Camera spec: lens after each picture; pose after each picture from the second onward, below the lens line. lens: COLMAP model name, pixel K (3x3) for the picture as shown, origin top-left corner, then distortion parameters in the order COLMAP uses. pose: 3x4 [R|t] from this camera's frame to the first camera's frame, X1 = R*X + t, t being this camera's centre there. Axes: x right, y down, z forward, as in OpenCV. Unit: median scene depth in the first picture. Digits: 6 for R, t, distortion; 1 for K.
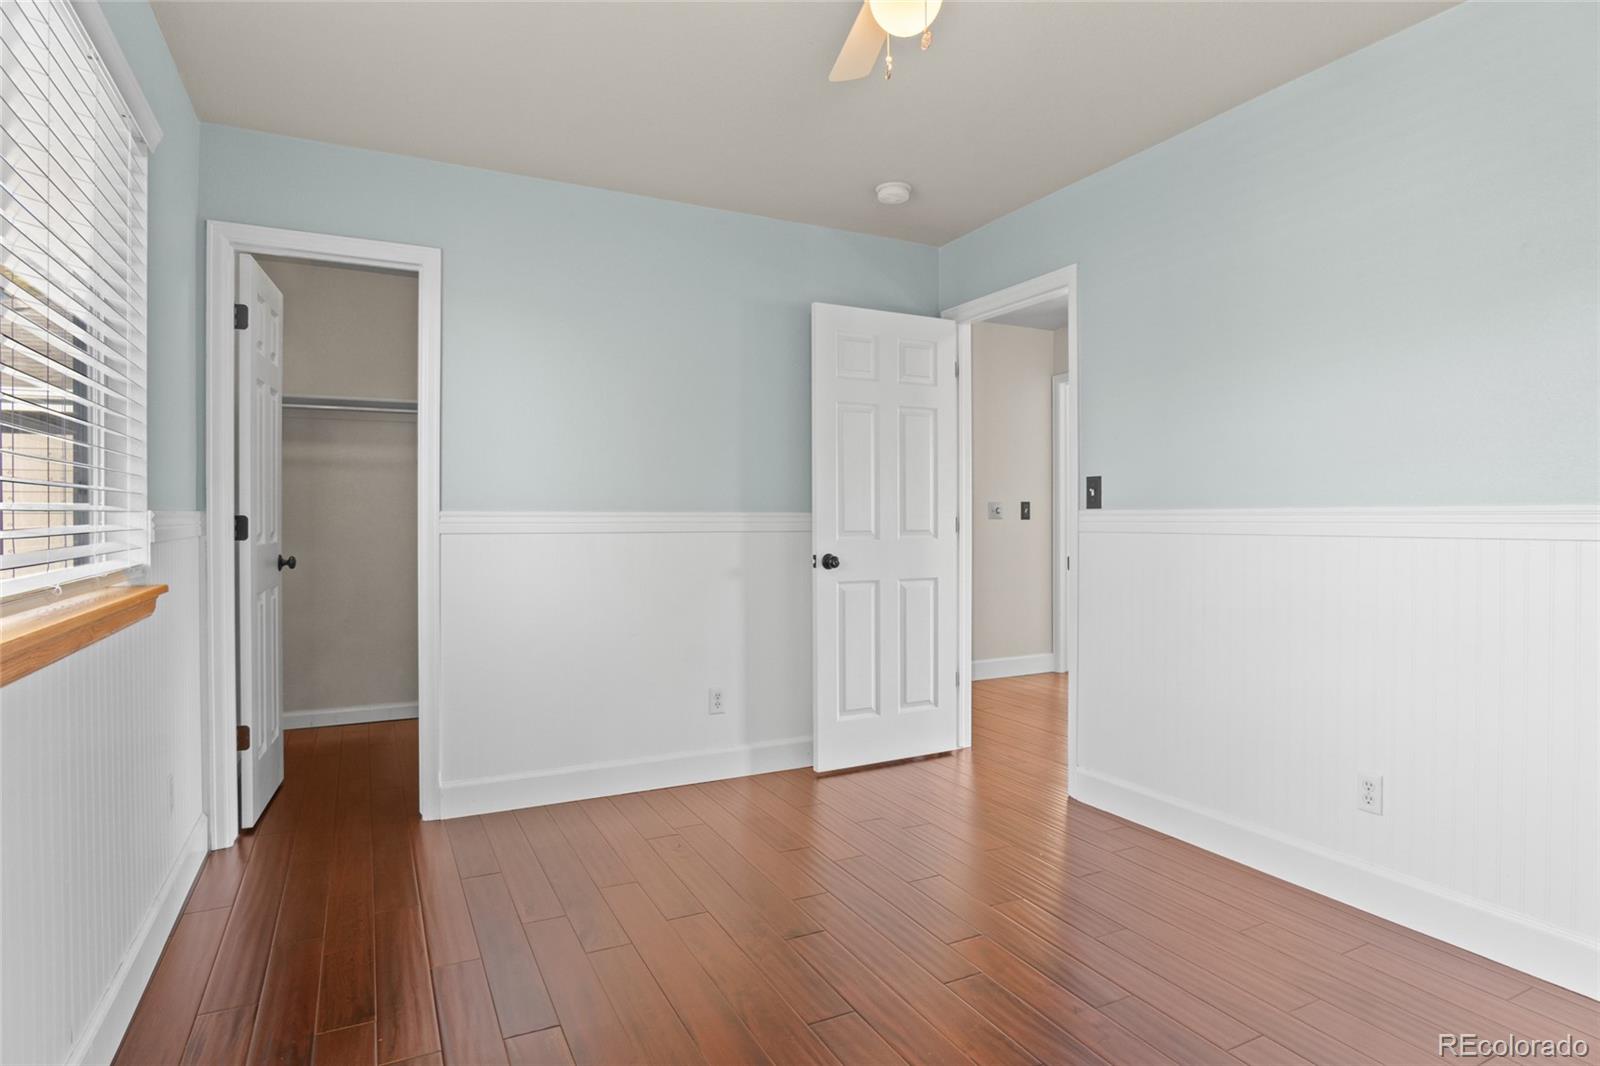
lens RADIAL K [[863.8, 0, 791.1], [0, 863.8, 531.4], [0, 0, 1]] dist [-0.029889, 0.004990]
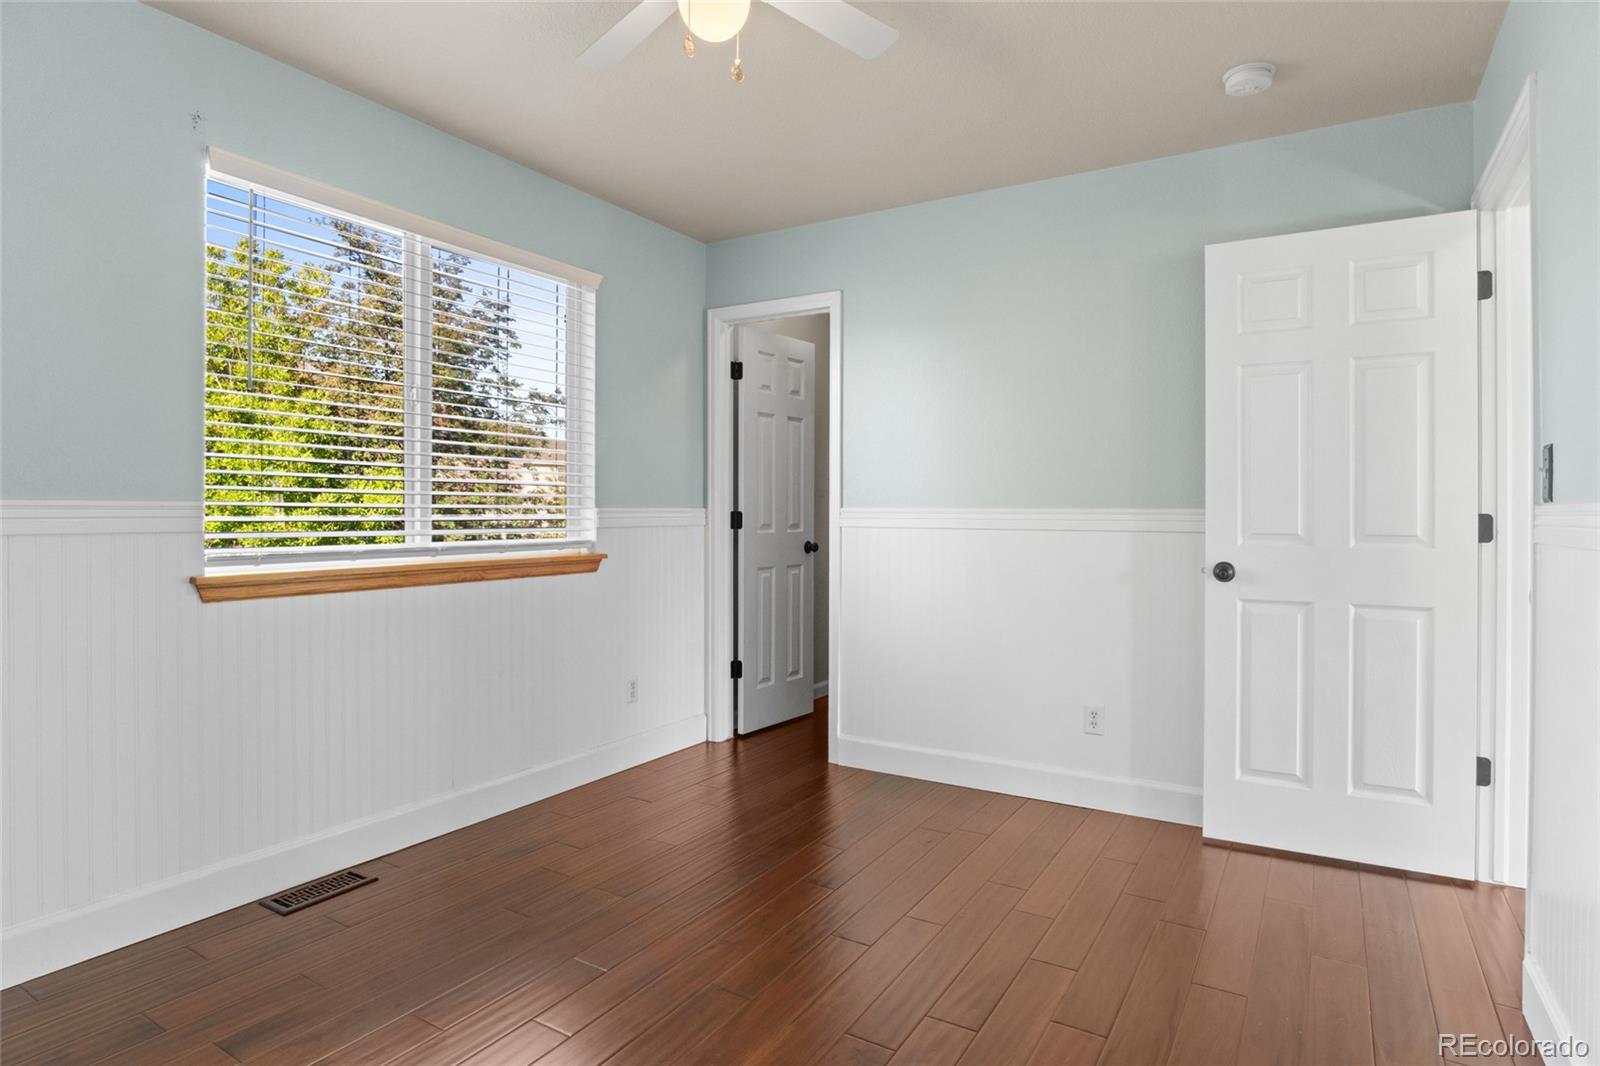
lens RADIAL K [[863.8, 0, 792.3], [0, 863.8, 521.0], [0, 0, 1]] dist [-0.029889, 0.004990]
pose [[0.527382, 0.010354, -0.849565, 0.498627], [-0.018948, 0.999820, 0.000423, -0.003935], [0.849417, 0.015875, 0.527483, 0.260138]]
